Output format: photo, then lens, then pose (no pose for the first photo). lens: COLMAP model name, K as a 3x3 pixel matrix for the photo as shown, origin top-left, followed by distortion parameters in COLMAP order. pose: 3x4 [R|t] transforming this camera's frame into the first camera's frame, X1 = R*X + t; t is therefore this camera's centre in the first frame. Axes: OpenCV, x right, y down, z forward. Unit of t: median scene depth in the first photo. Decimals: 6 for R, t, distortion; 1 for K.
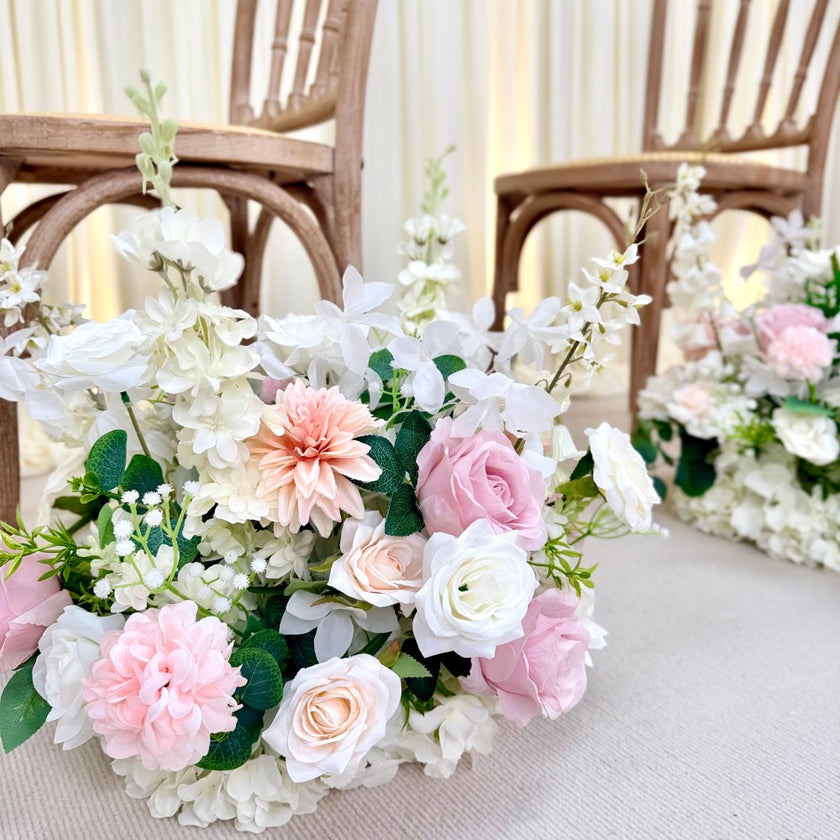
lens RADIAL K [[807.3, 0, 420.0], [0, 807.3, 420.0], [0, 0, 1]] dist [0.128882, -0.308744]
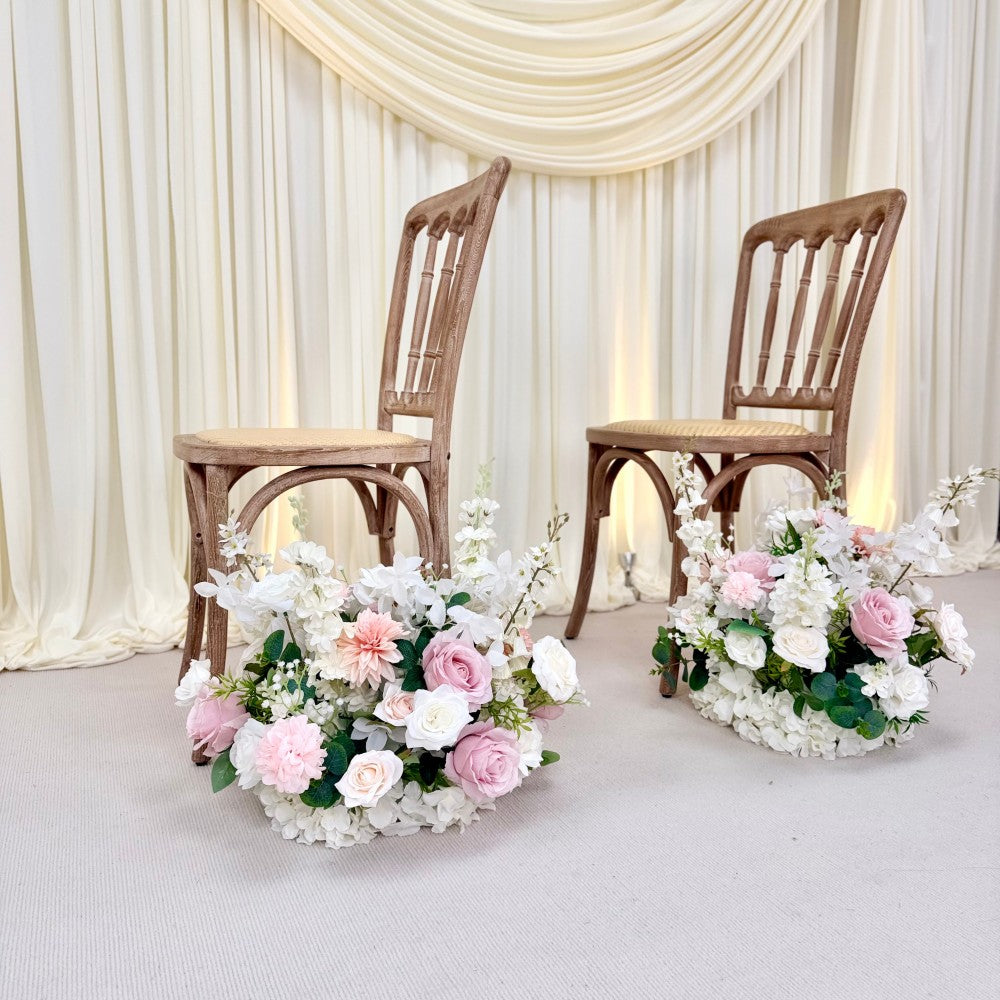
lens RADIAL K [[961.1, 0, 500.0], [0, 961.1, 500.0], [0, 0, 1]] dist [0.128882, -0.308744]
pose [[0.986239, 0.027237, -0.163066, 0.535769], [-0.042919, 0.994700, -0.093436, -0.106141], [0.159657, 0.099149, 0.982181, -1.265556]]
